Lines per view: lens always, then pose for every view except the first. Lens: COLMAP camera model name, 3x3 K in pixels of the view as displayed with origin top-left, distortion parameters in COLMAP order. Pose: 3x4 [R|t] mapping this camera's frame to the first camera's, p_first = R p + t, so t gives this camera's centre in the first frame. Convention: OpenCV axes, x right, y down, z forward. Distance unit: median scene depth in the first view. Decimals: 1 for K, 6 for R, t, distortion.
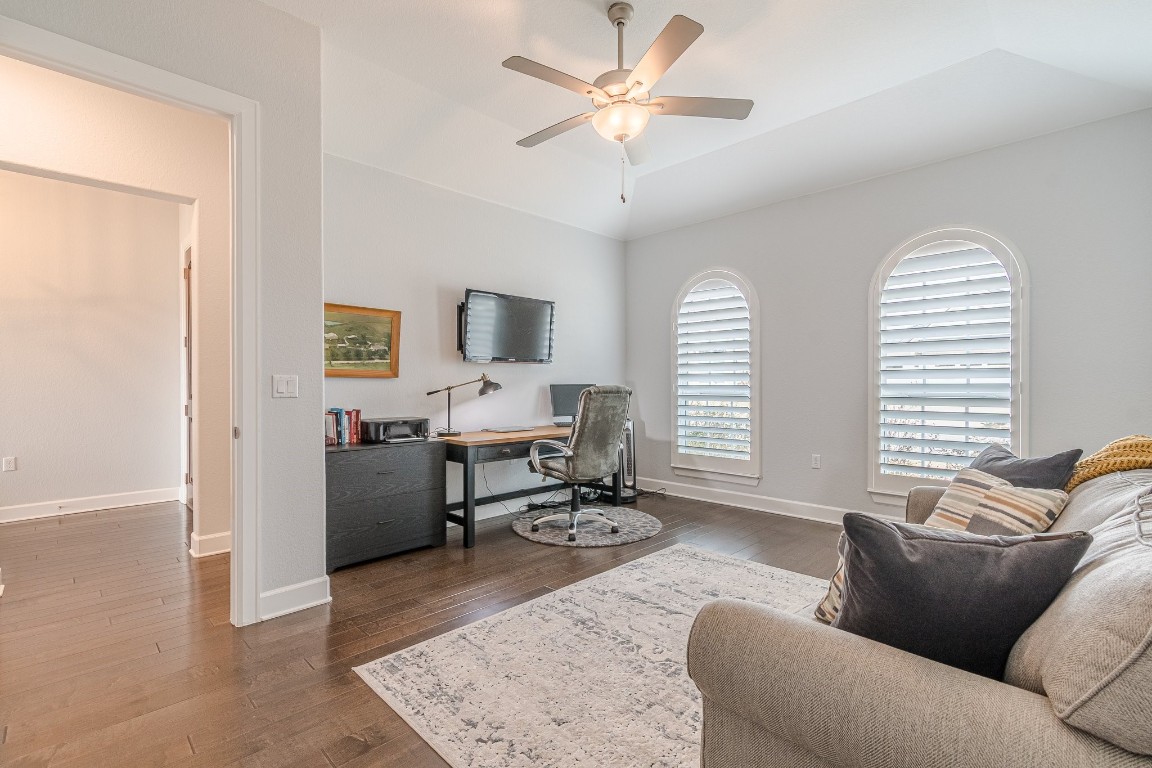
lens RADIAL K [[511.7, 0, 577.5], [0, 511.7, 386.3], [0, 0, 1]] dist [0.005742, -0.003001]
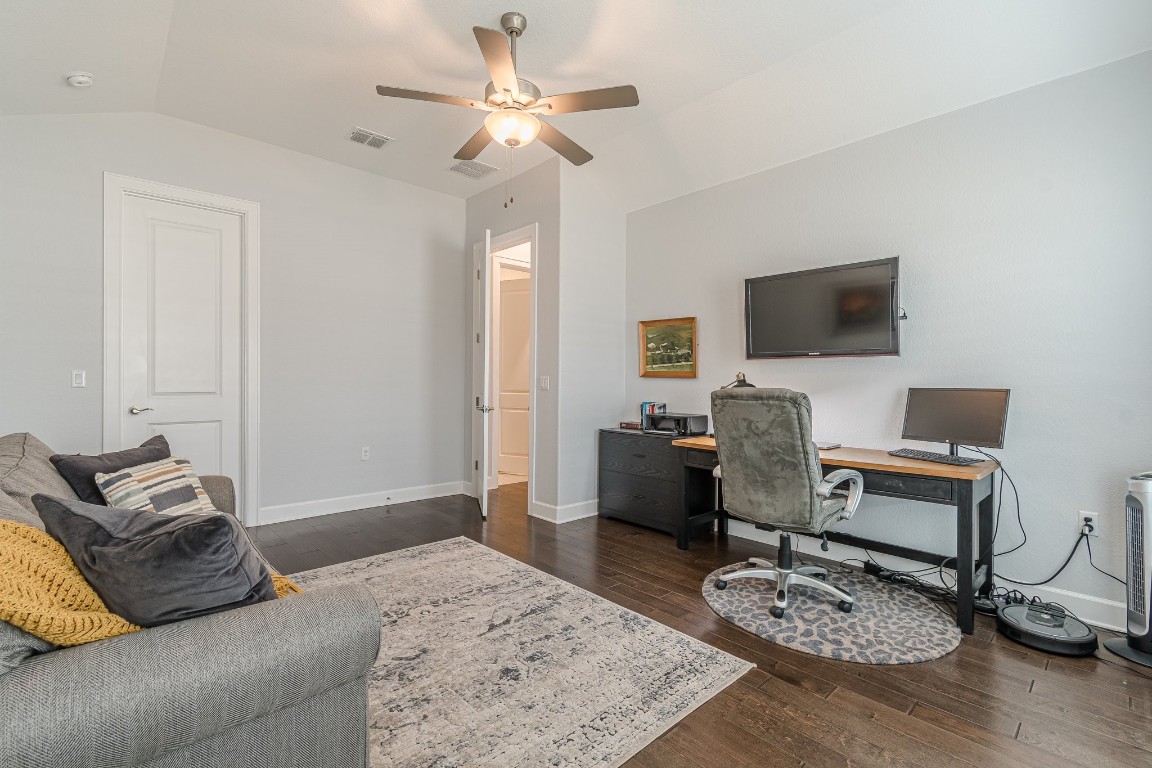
lens RADIAL K [[511.7, 0, 580.6], [0, 511.7, 381.0], [0, 0, 1]] dist [0.005742, -0.003001]
pose [[-0.024825, 0.000530, -0.999692, 0.780419], [-0.017624, 0.999844, 0.000968, -0.007083], [0.999536, 0.017643, -0.024812, 0.822646]]
